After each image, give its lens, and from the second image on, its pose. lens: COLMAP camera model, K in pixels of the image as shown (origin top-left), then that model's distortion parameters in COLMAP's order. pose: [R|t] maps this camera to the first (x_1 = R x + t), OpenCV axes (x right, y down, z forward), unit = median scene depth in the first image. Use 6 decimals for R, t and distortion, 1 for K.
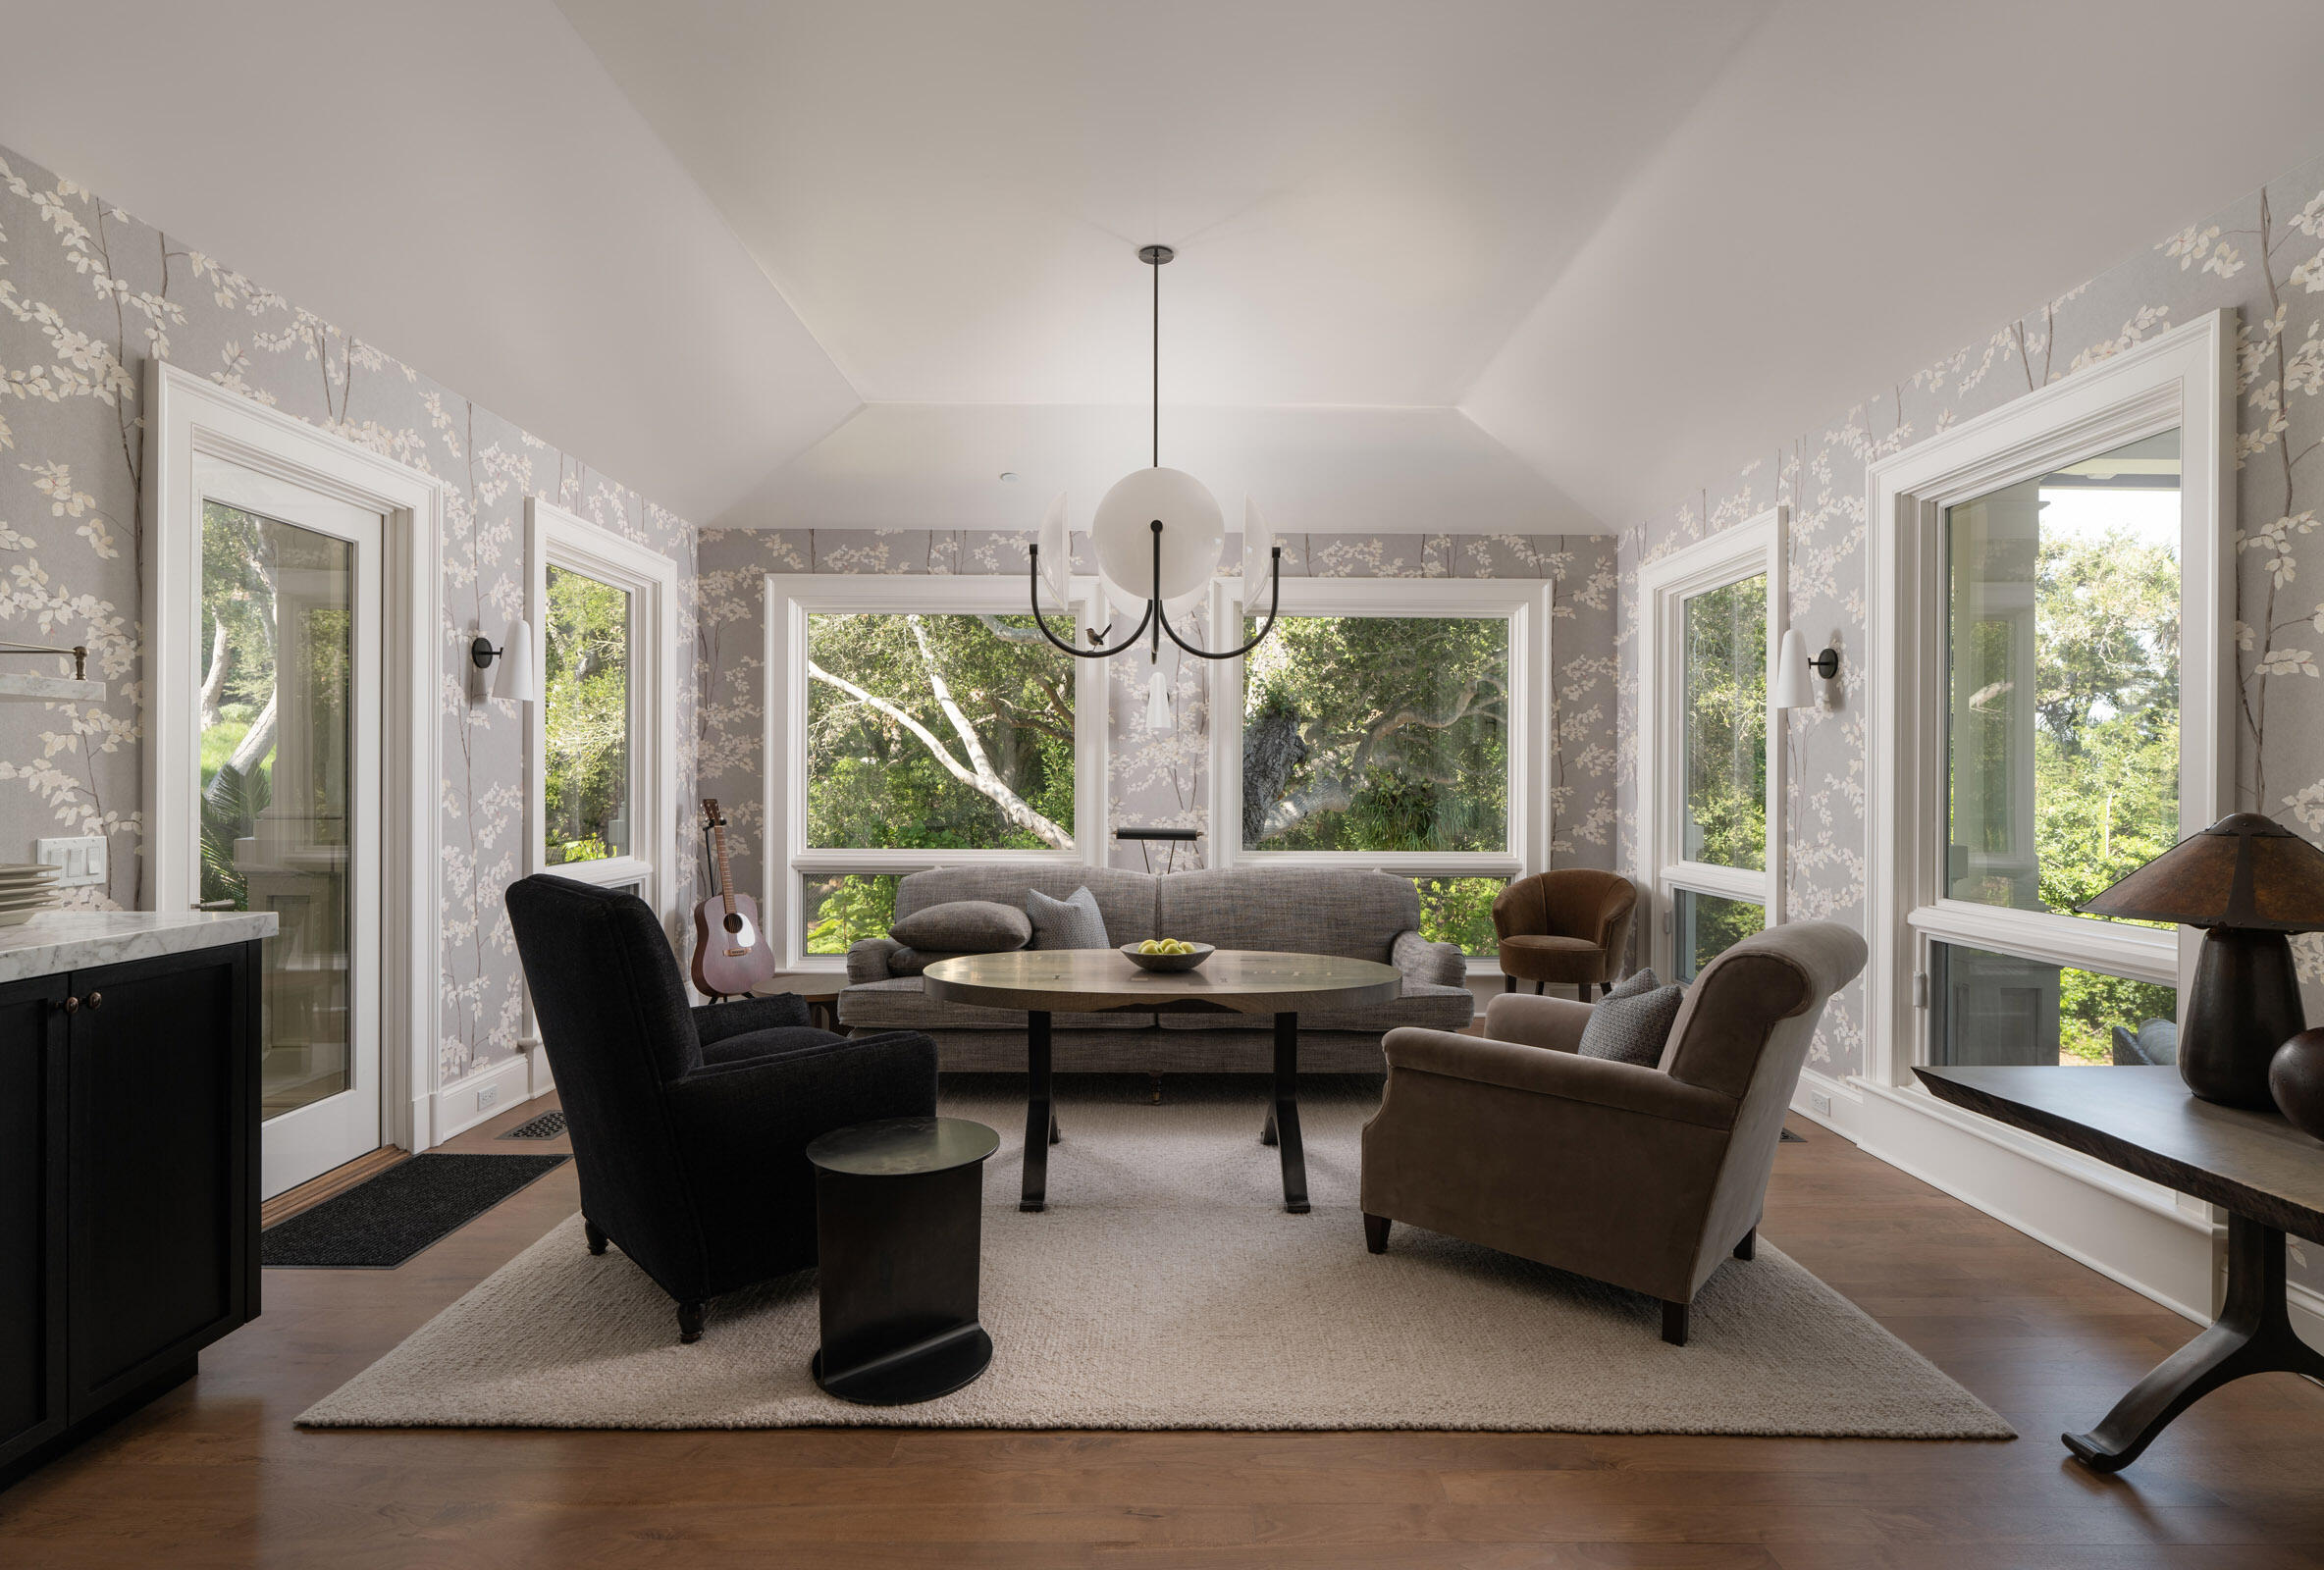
lens RADIAL K [[1103.9, 0, 1162.0], [0, 1103.9, 789.5], [0, 0, 1]] dist [-0.001840, 0.000080]
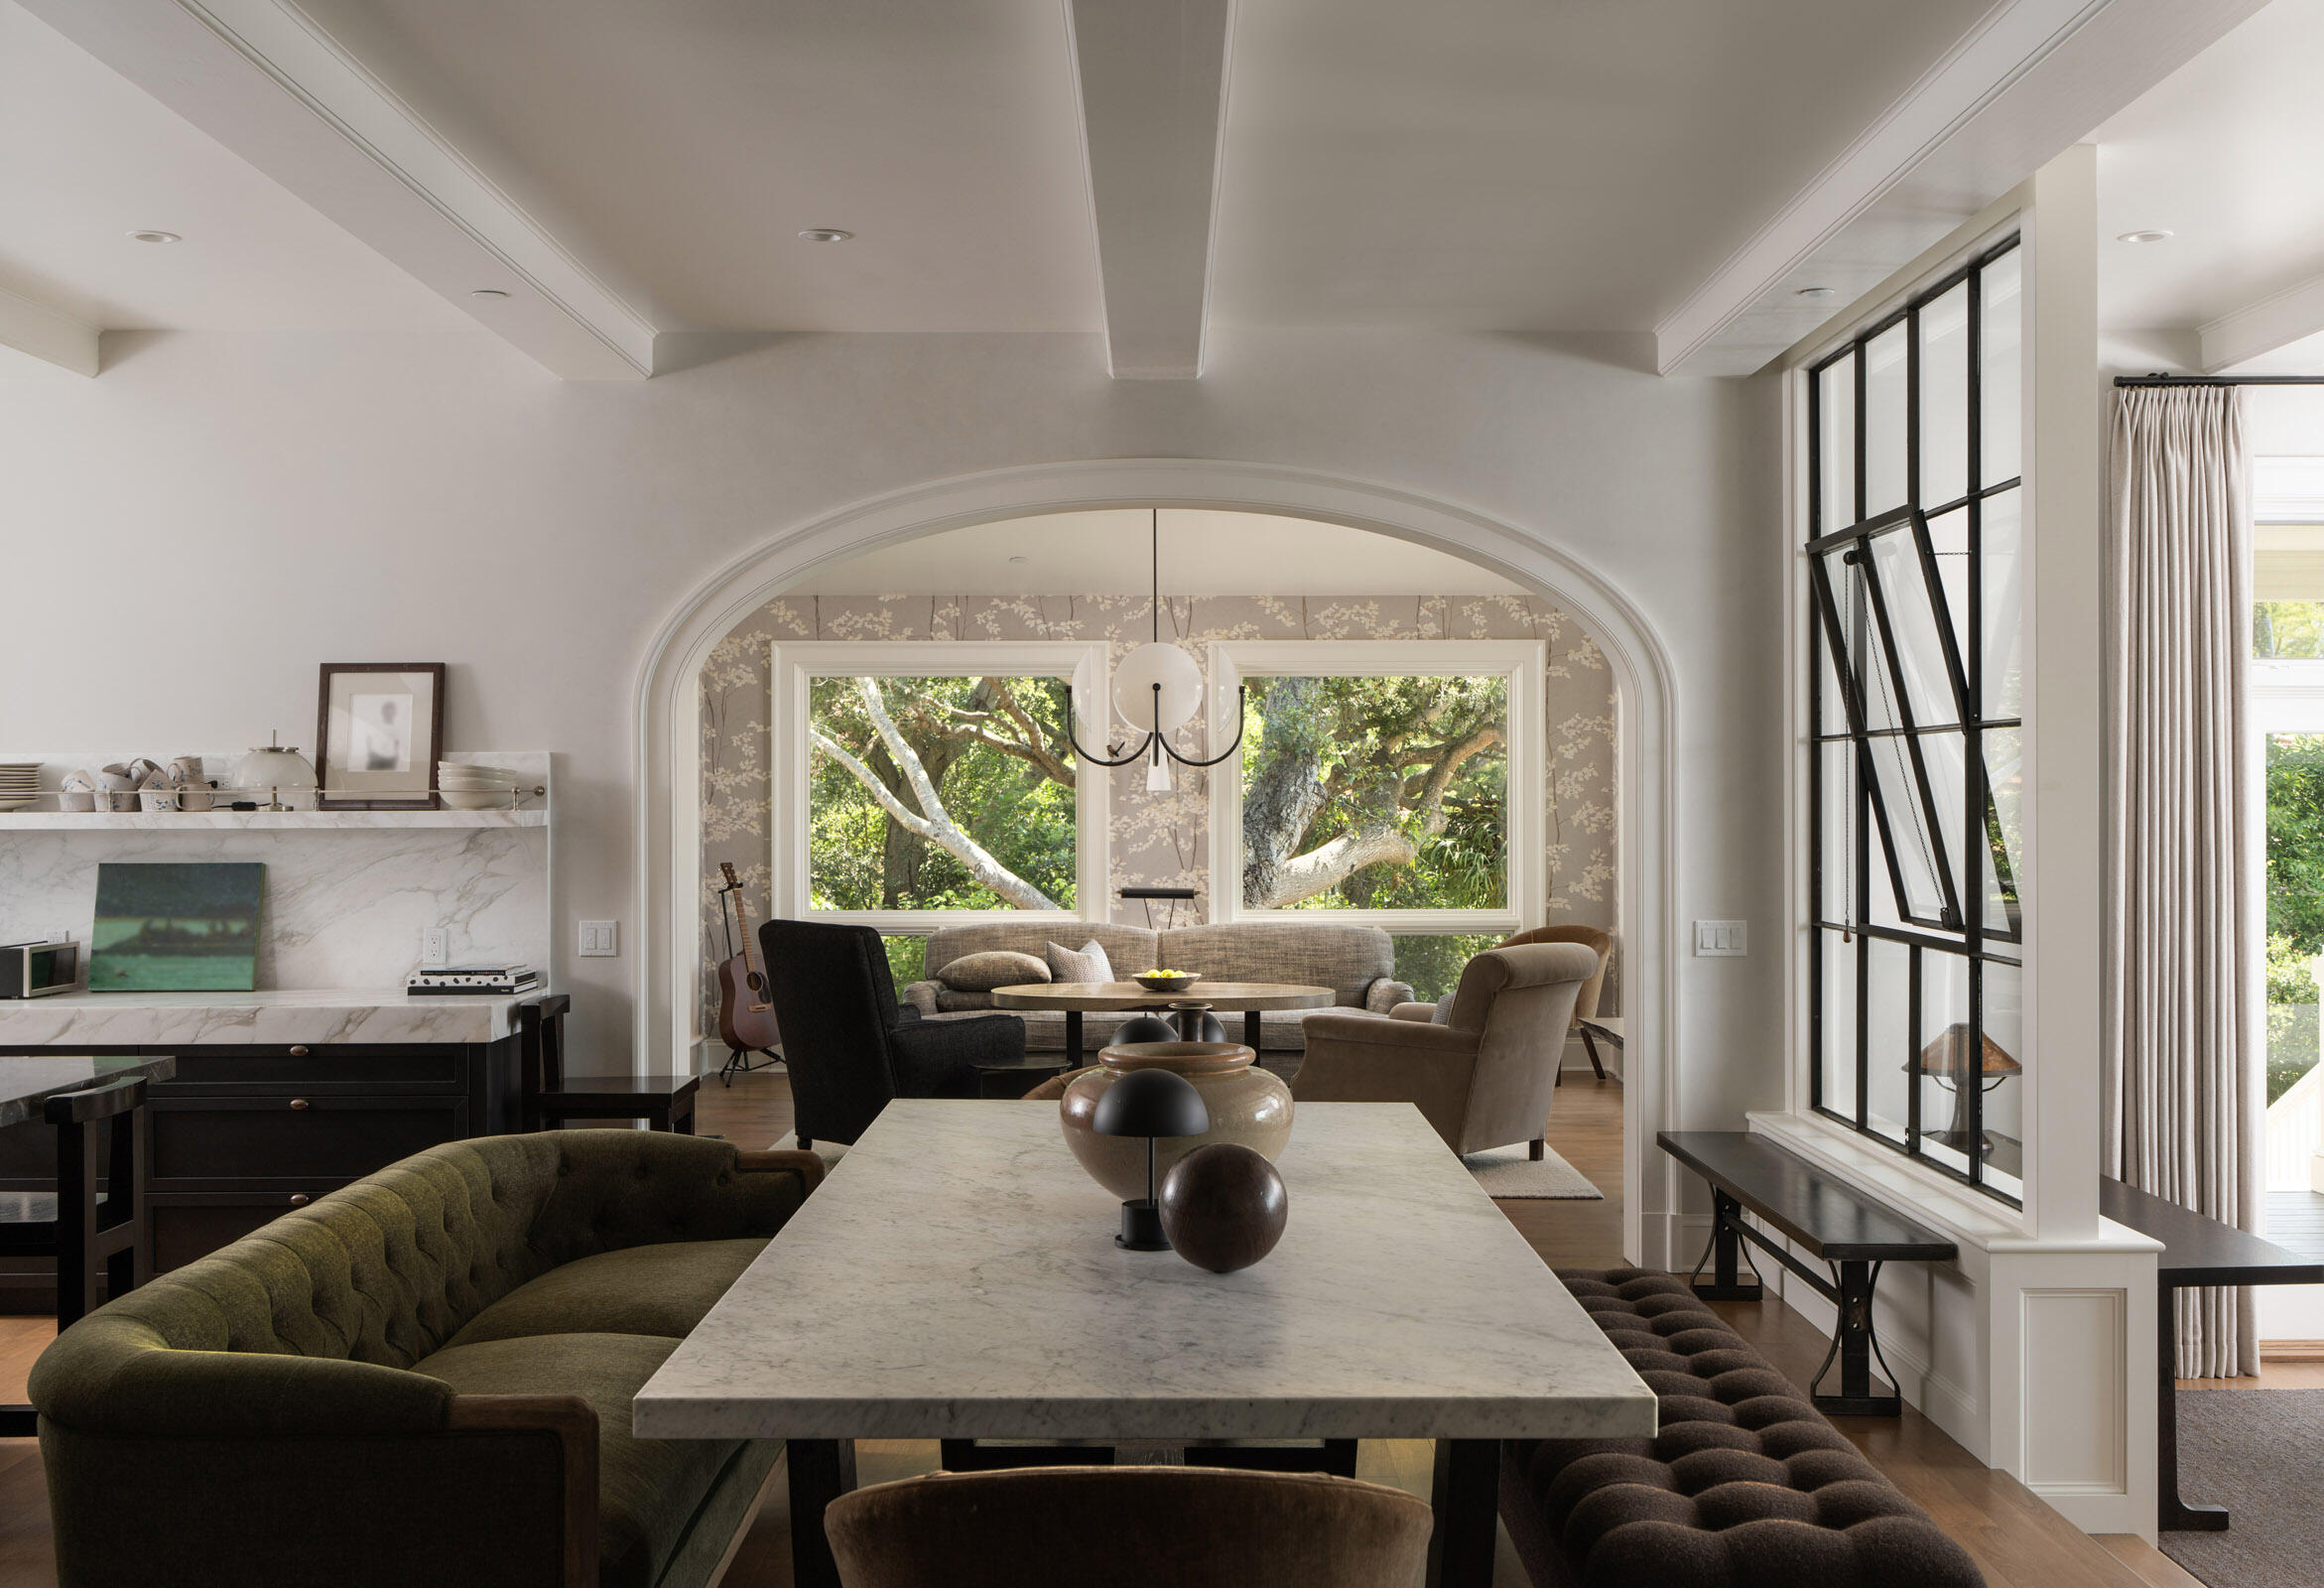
lens RADIAL K [[2395.7, 0, 1161.1], [0, 2395.7, 791.7], [0, 0, 1]] dist [0.002459, 0.000000]
pose [[0.999972, -0.006954, -0.002677, 0.004768], [0.006942, 0.999966, -0.004519, -0.043412], [0.002708, 0.004500, 0.999986, -1.205523]]
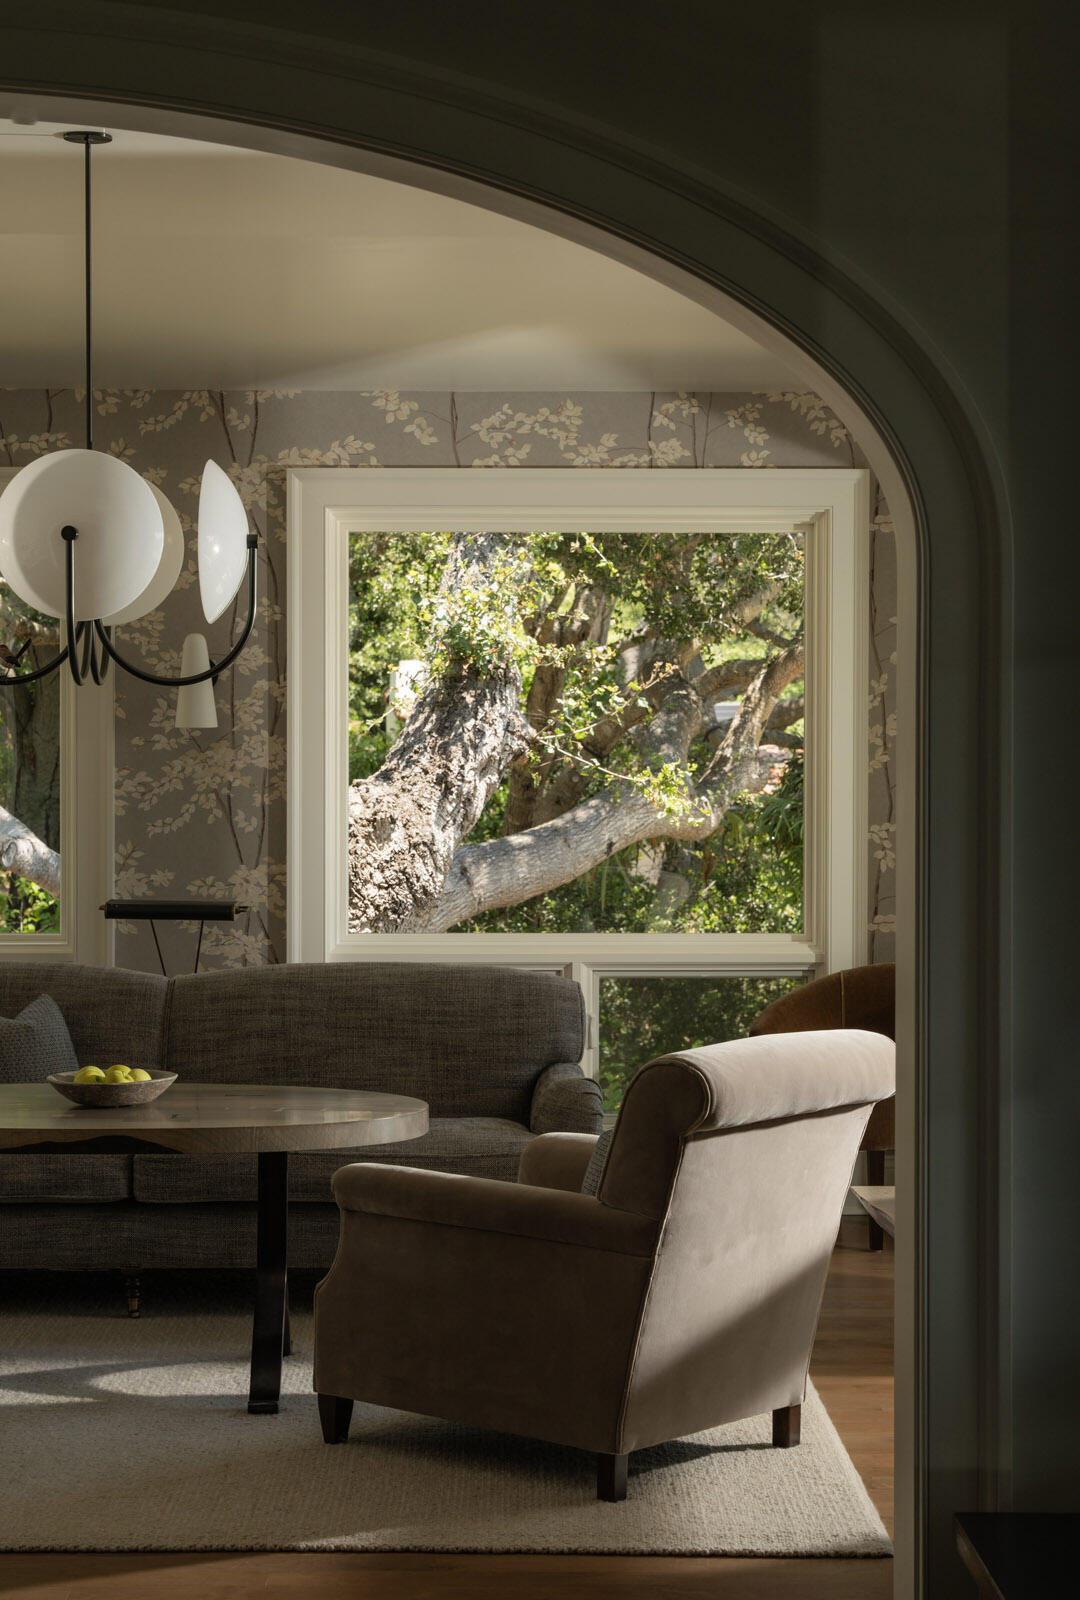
lens RADIAL K [[3031.7, 0, 539.4], [0, 3031.7, 797.0], [0, 0, 1]] dist [0.065126, 0.000000]
pose [[0.999983, -0.003569, 0.004625, 0.169826], [0.003471, 0.999773, 0.021044, -0.051076], [-0.004699, -0.021028, 0.999768, -0.617385]]
